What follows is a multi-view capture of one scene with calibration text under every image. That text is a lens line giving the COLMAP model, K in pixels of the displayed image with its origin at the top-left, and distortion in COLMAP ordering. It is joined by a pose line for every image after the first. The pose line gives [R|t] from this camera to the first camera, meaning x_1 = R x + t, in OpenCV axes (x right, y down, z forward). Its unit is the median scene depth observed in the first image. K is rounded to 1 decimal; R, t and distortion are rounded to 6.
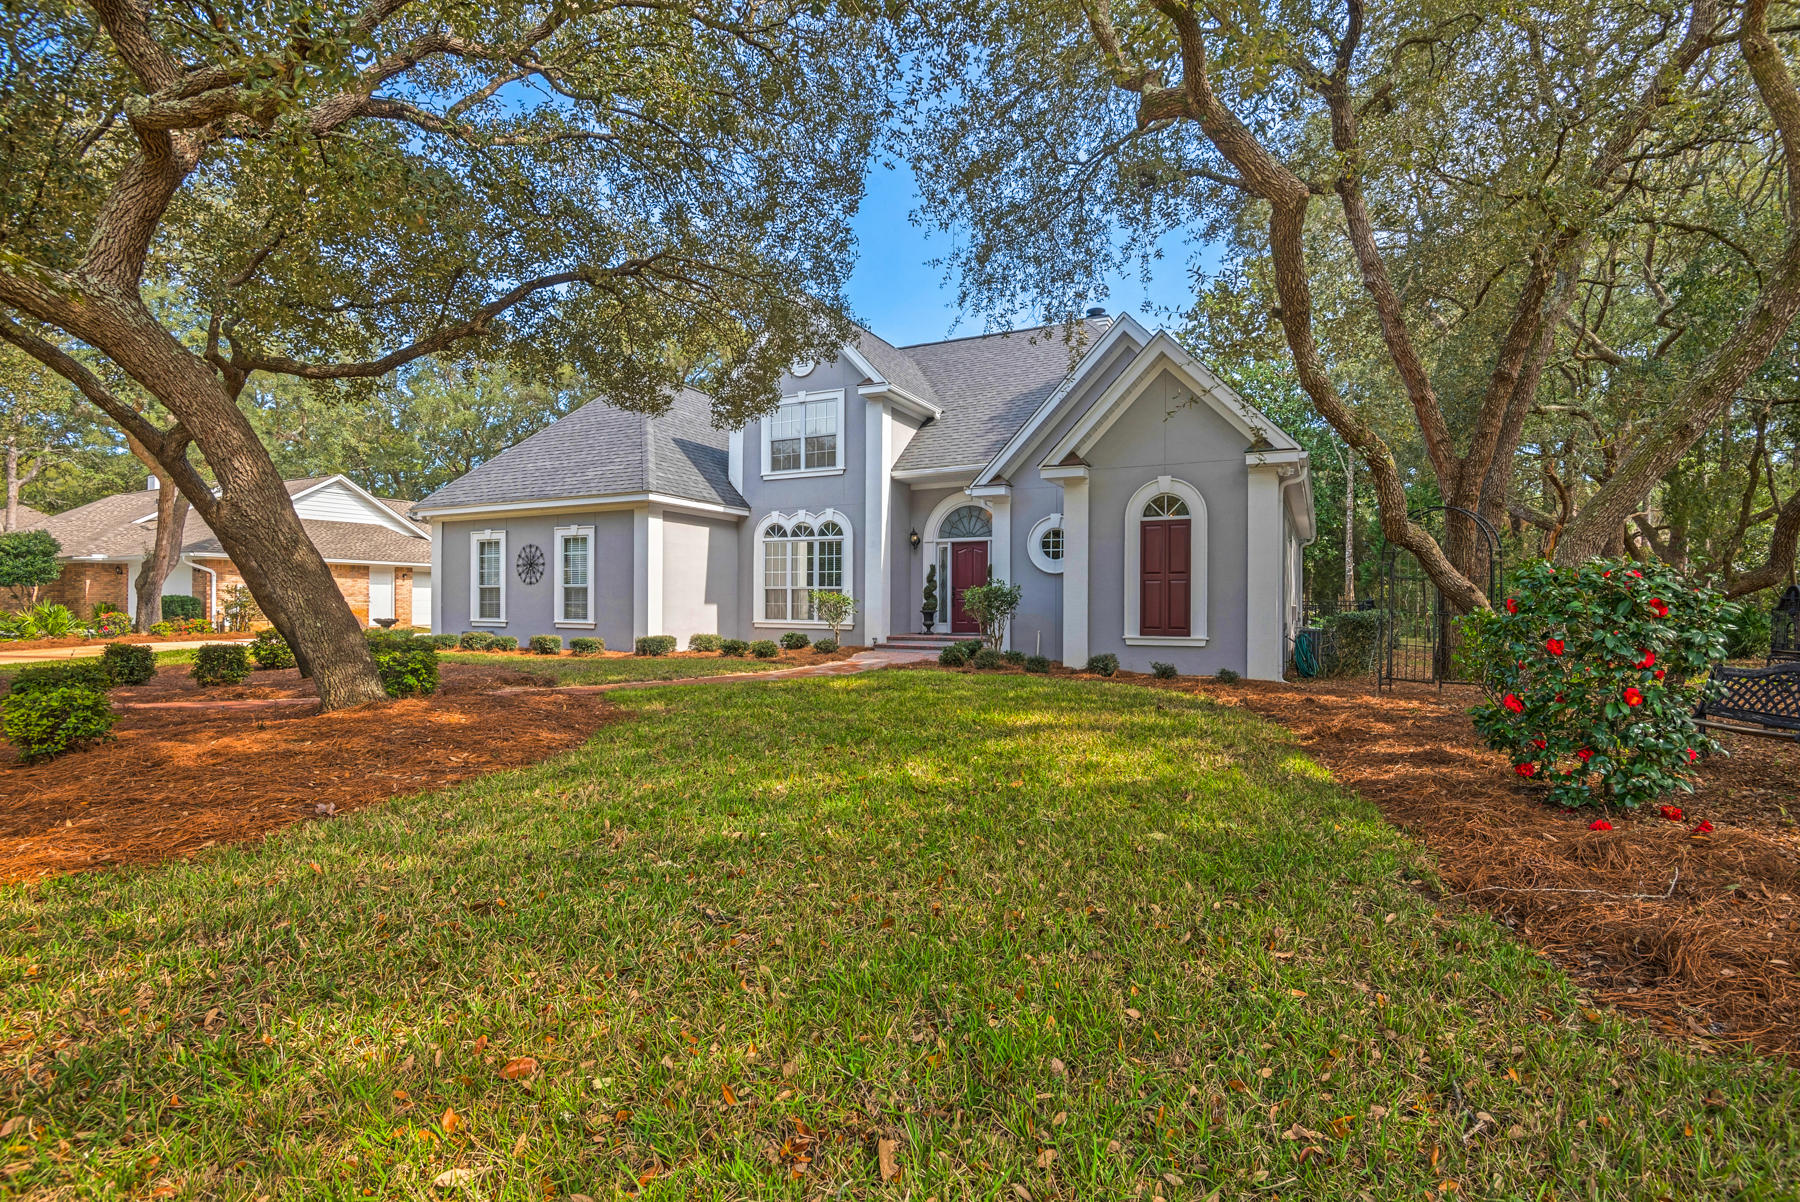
lens RADIAL K [[805.7, 0, 900.0], [0, 805.7, 601.0], [0, 0, 1]] dist [0.000821, 0.000050]
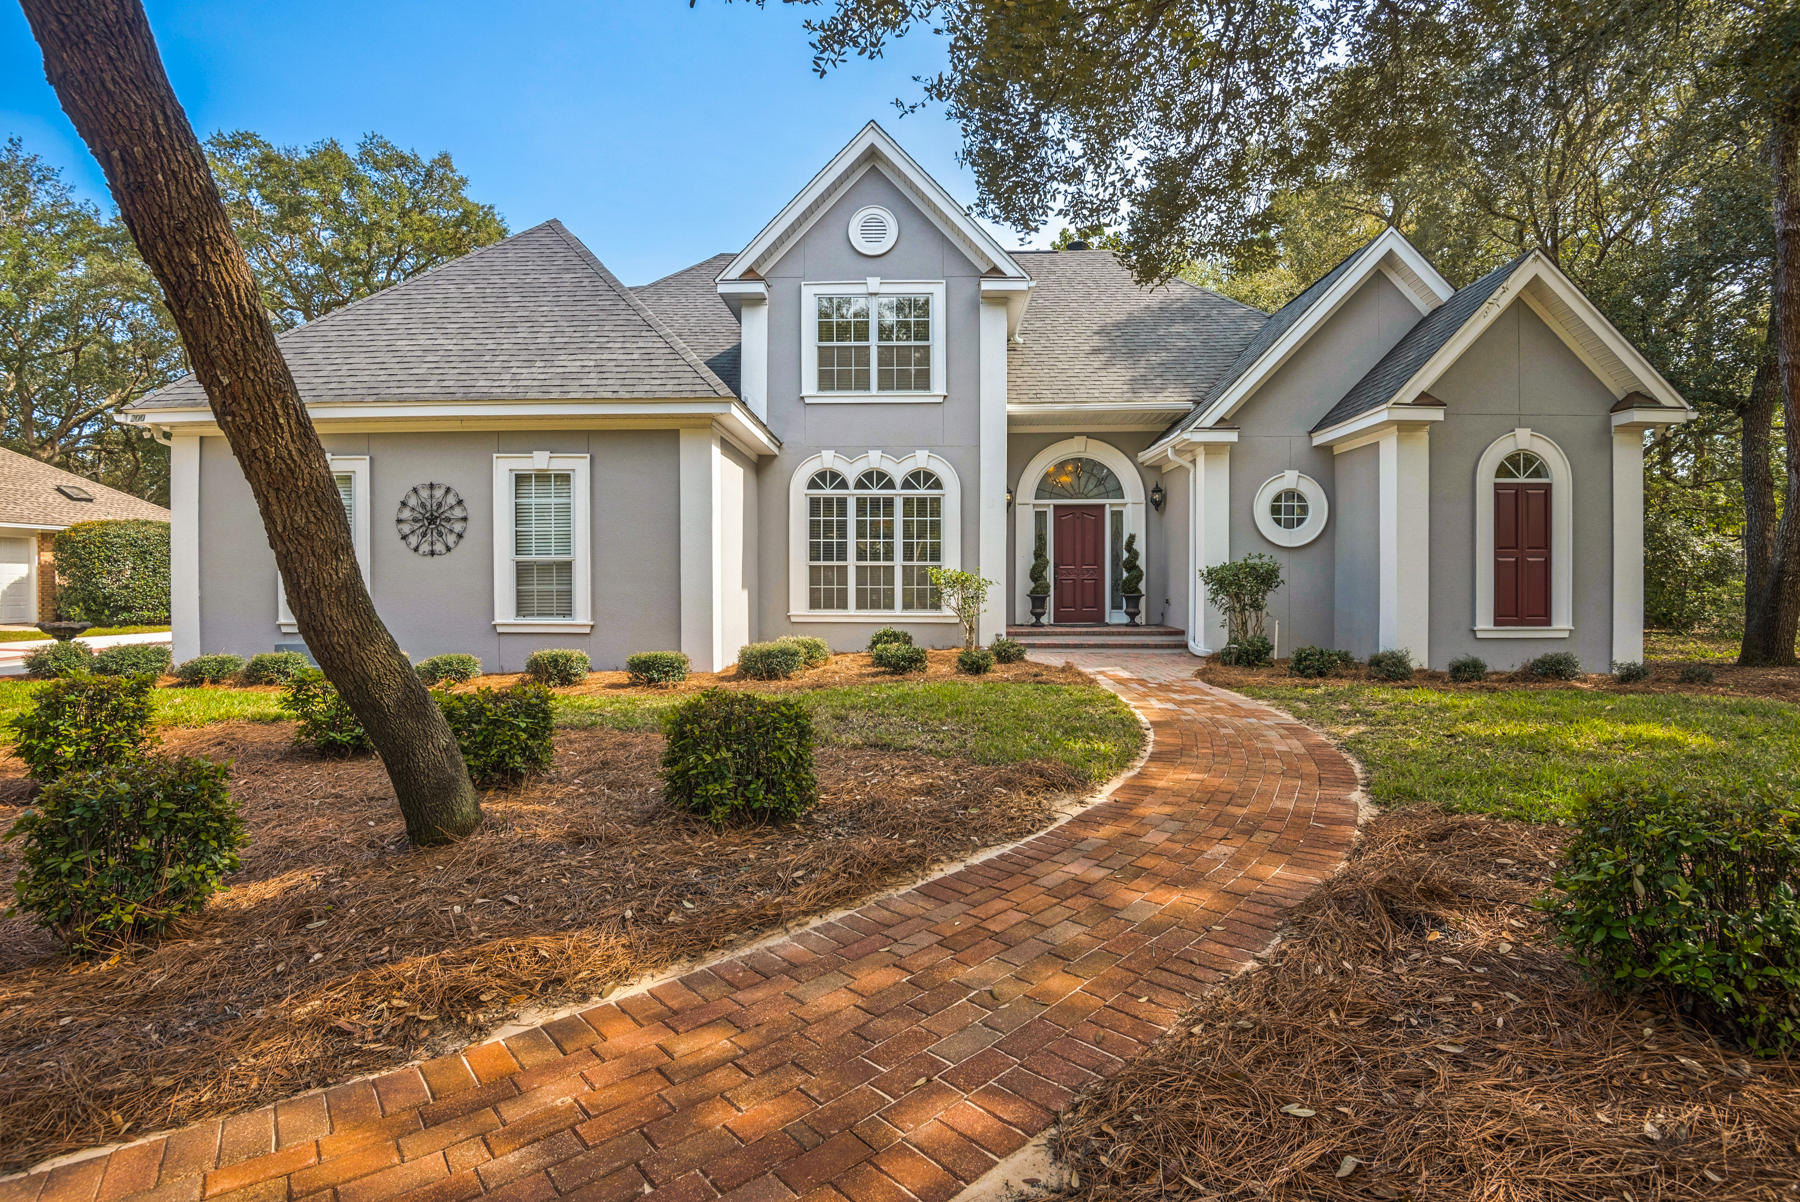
lens RADIAL K [[827.8, 0, 891.5], [0, 827.8, 591.0], [0, 0, 1]] dist [0.001083, -0.029389]
pose [[0.909090, -0.009567, 0.416491, -0.413737], [0.002466, 0.999842, 0.017584, -0.005356], [-0.416593, -0.014959, 0.908970, 0.357184]]
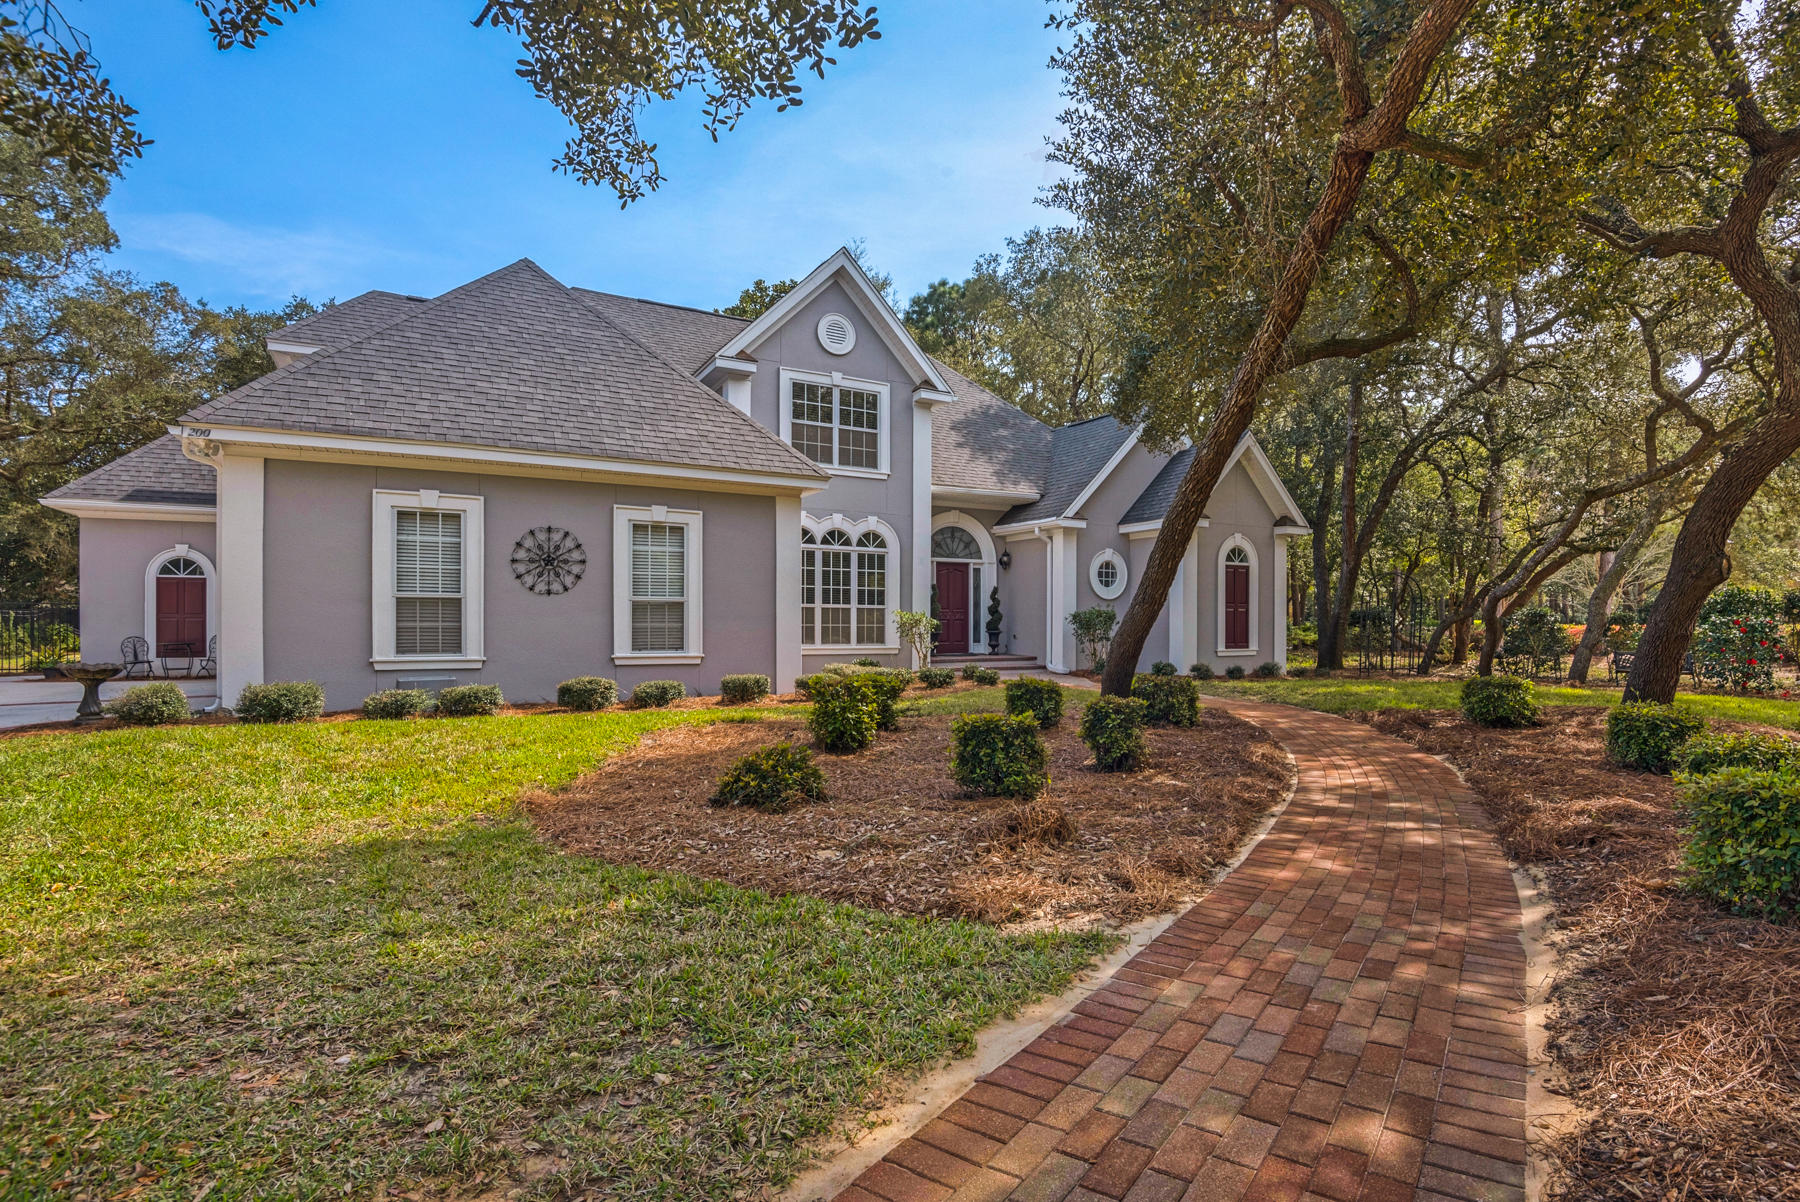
lens RADIAL K [[888.0, 0, 945.8], [0, 888.0, 625.4], [0, 0, 1]] dist [-0.000613, -0.000045]
pose [[0.547642, -0.004960, 0.836698, -0.856399], [-0.005871, 0.999935, 0.009770, -0.005991], [-0.836692, -0.010263, 0.547577, 0.404316]]
